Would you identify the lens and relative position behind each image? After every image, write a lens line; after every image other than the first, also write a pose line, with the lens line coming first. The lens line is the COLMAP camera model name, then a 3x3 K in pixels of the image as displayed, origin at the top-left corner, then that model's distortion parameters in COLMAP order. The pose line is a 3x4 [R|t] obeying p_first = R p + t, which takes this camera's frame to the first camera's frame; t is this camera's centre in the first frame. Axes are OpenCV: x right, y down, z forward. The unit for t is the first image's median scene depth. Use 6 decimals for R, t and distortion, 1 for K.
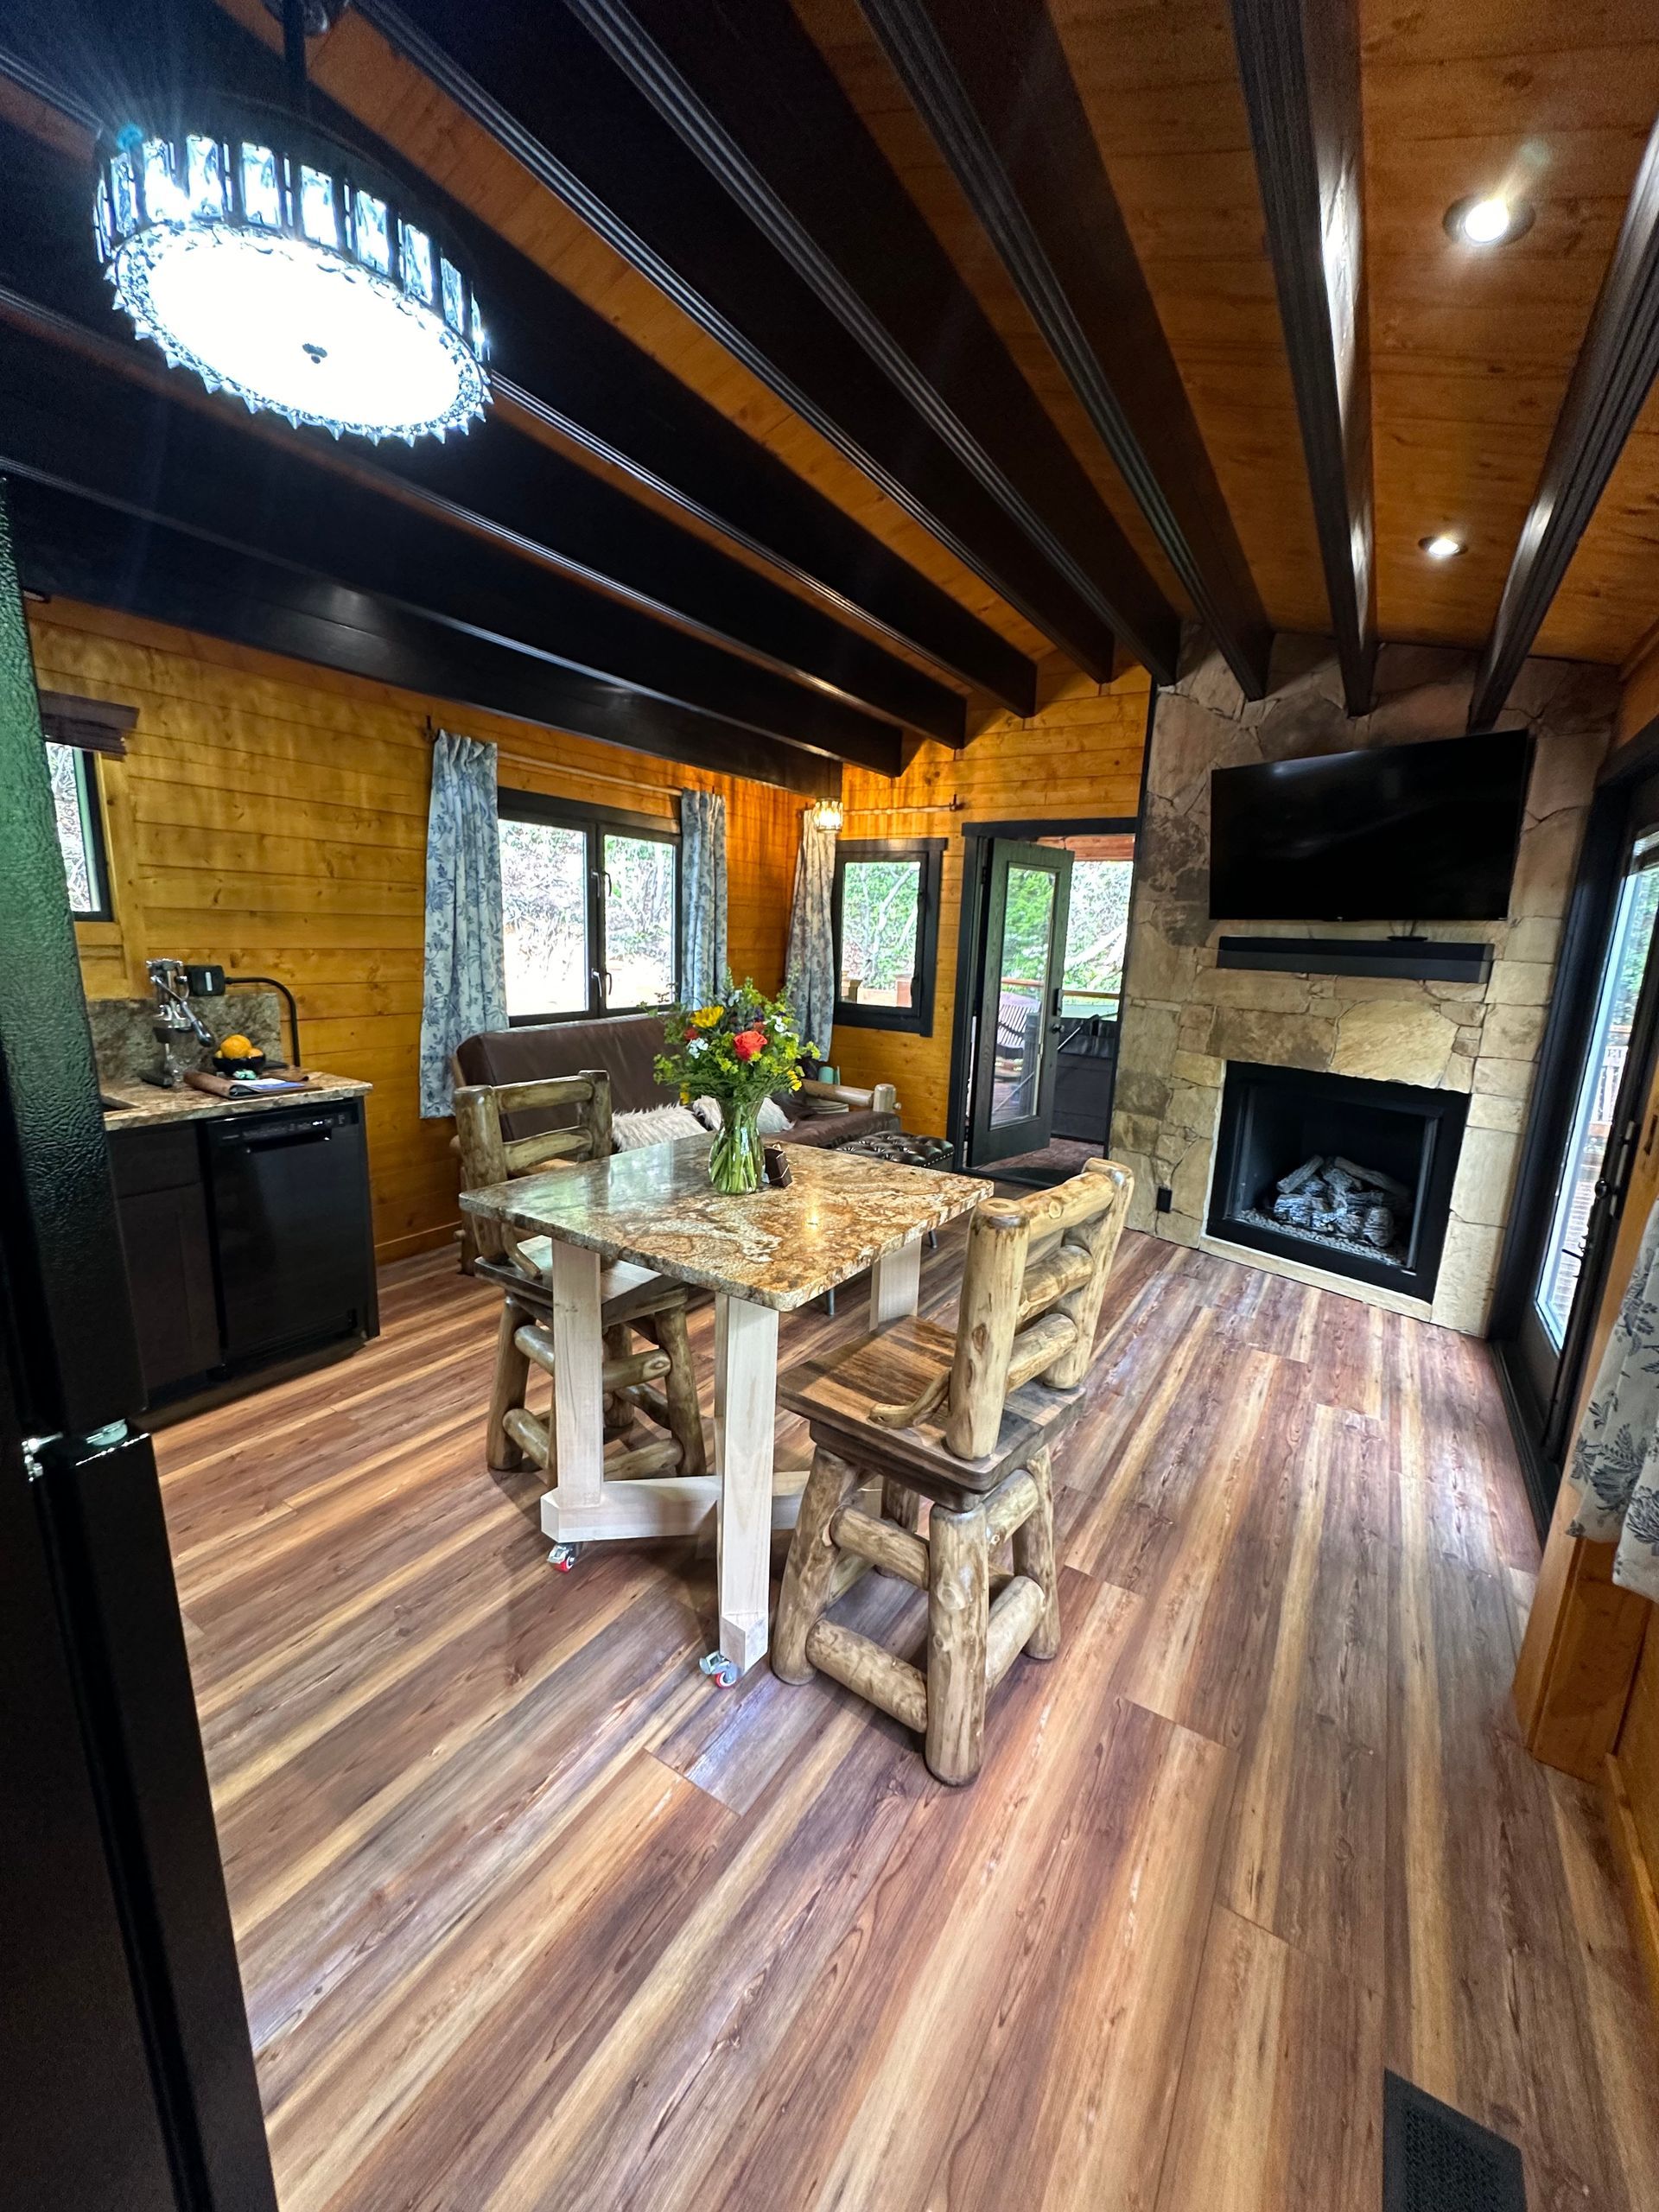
lens RADIAL K [[879.7, 0, 832.1], [0, 879.7, 1111.8], [0, 0, 1]] dist [-0.006249, 0.001106]
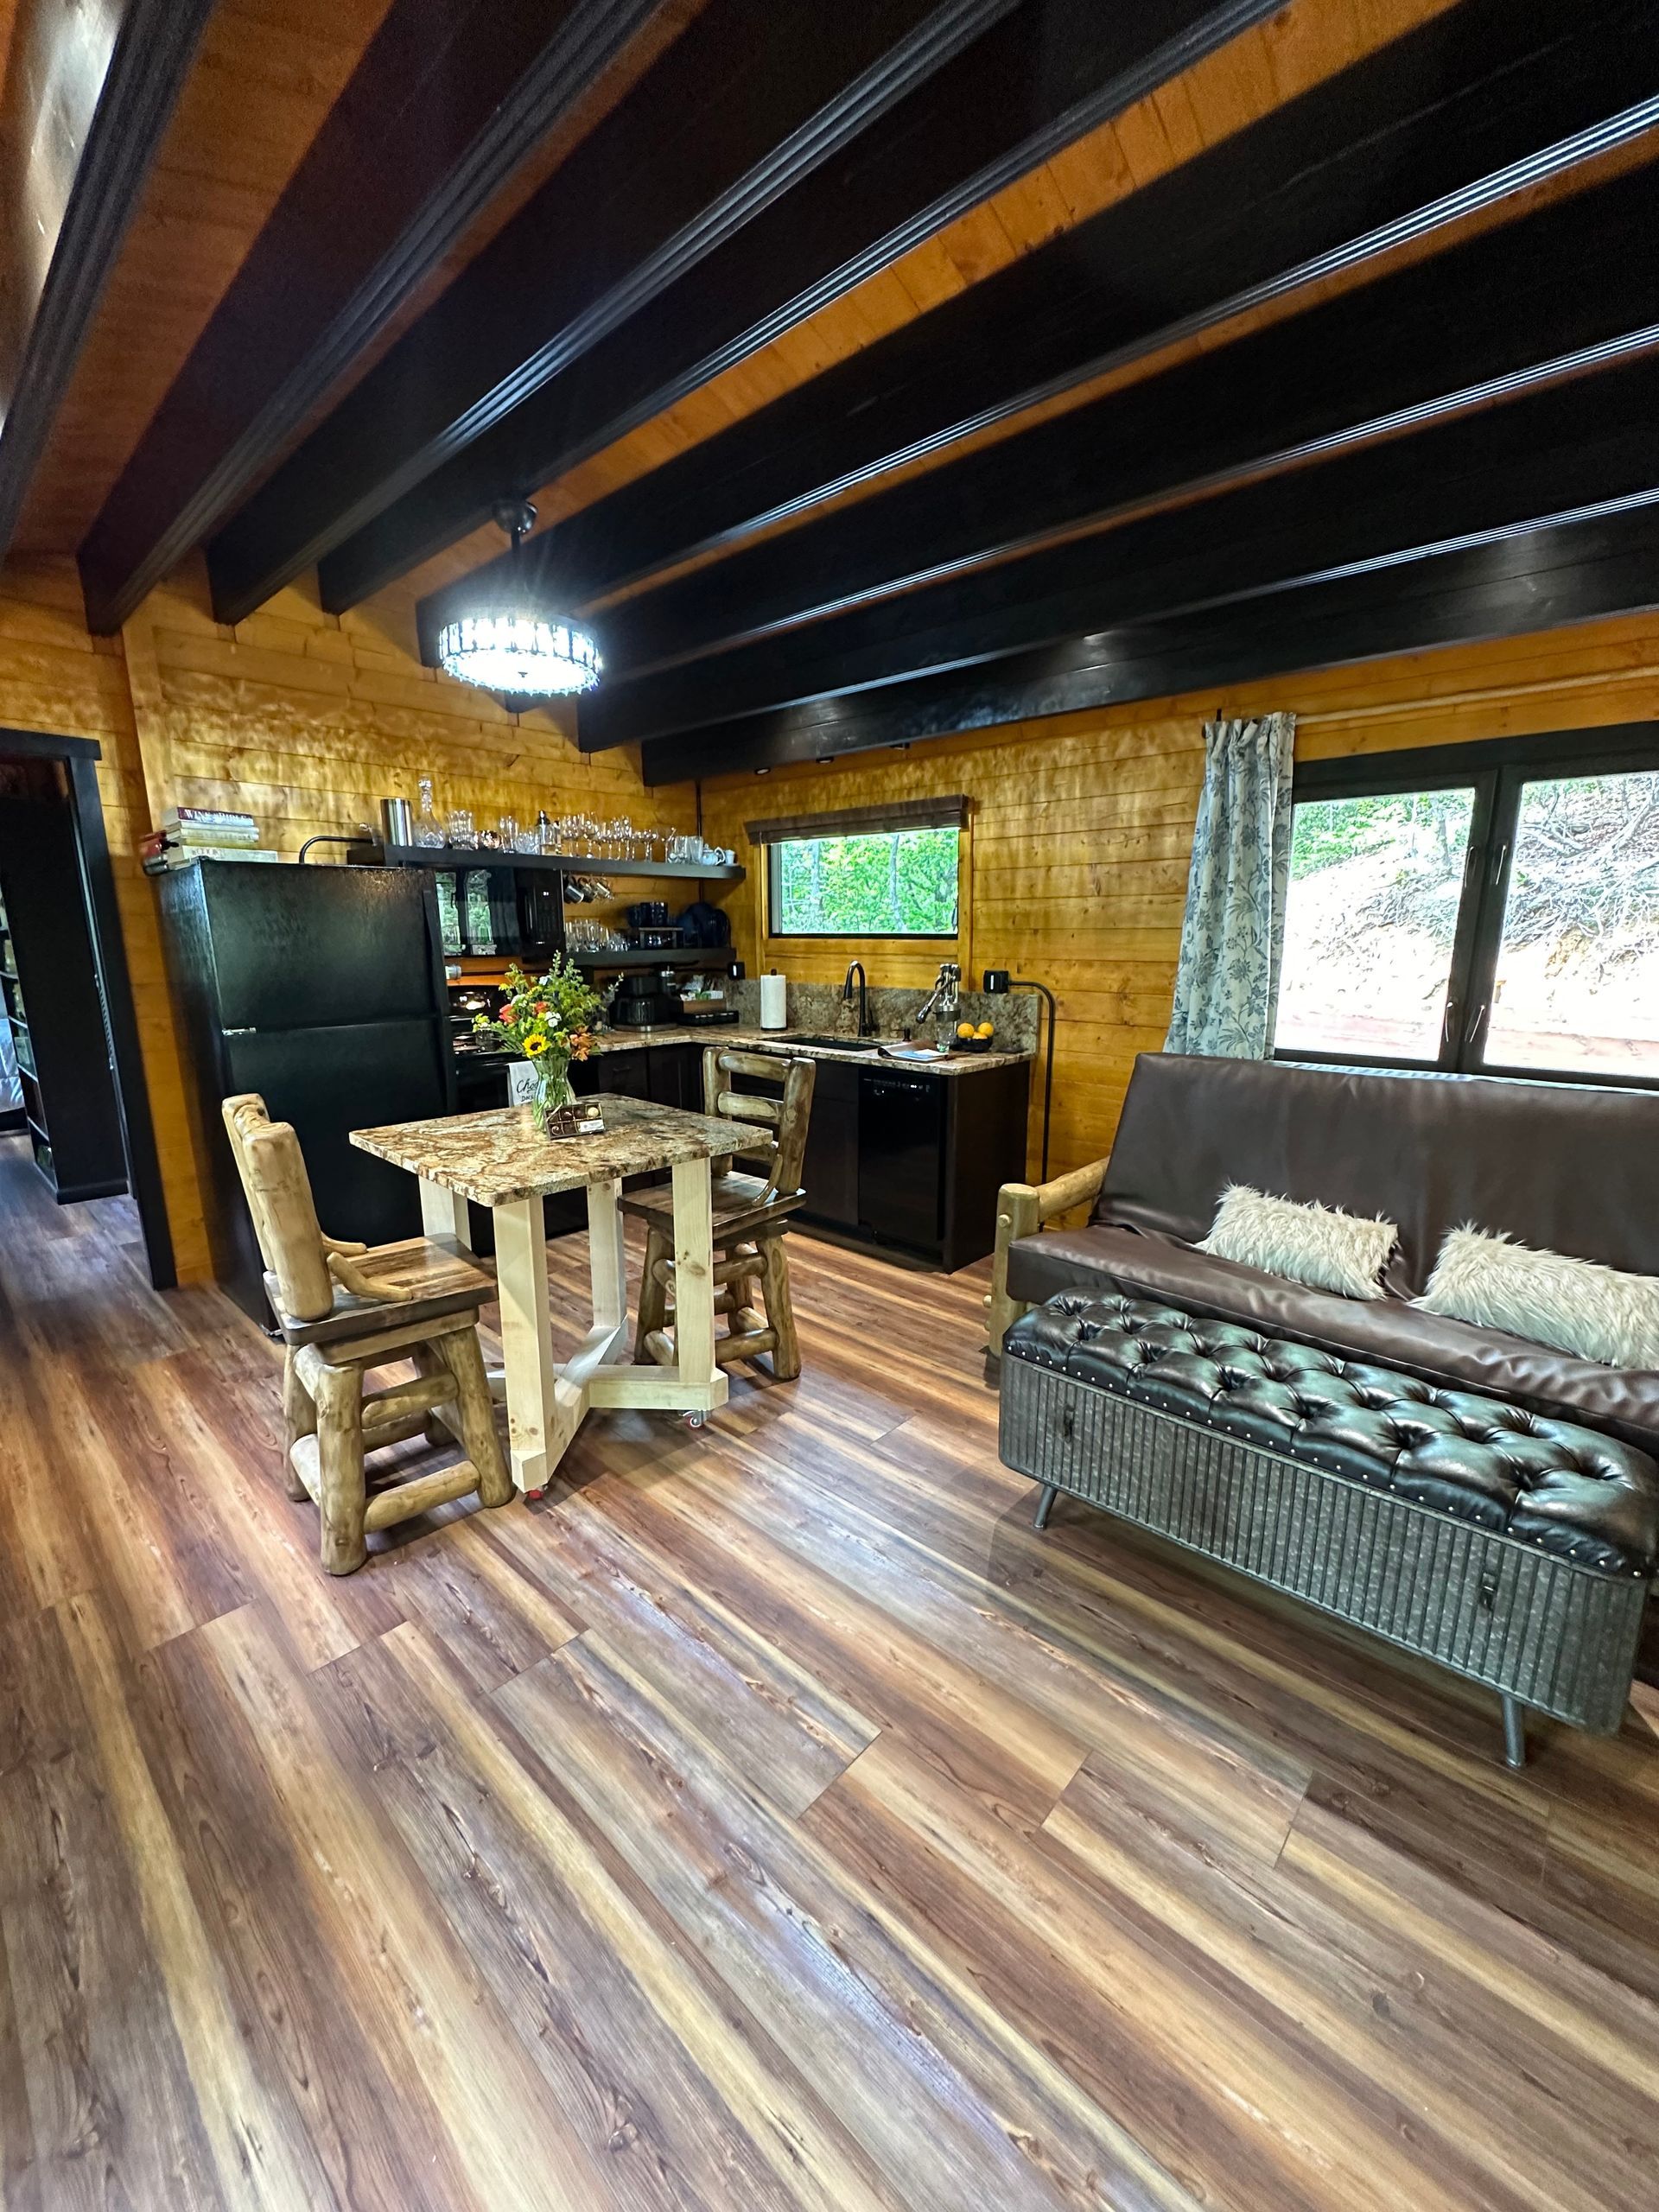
lens RADIAL K [[879.7, 0, 830.6], [0, 879.7, 1112.4], [0, 0, 1]] dist [-0.006249, 0.001106]
pose [[-0.183849, 0.163170, -0.969317, 0.767039], [-0.202808, 0.958611, 0.199834, -0.198629], [0.961805, 0.233325, -0.143148, 1.124540]]
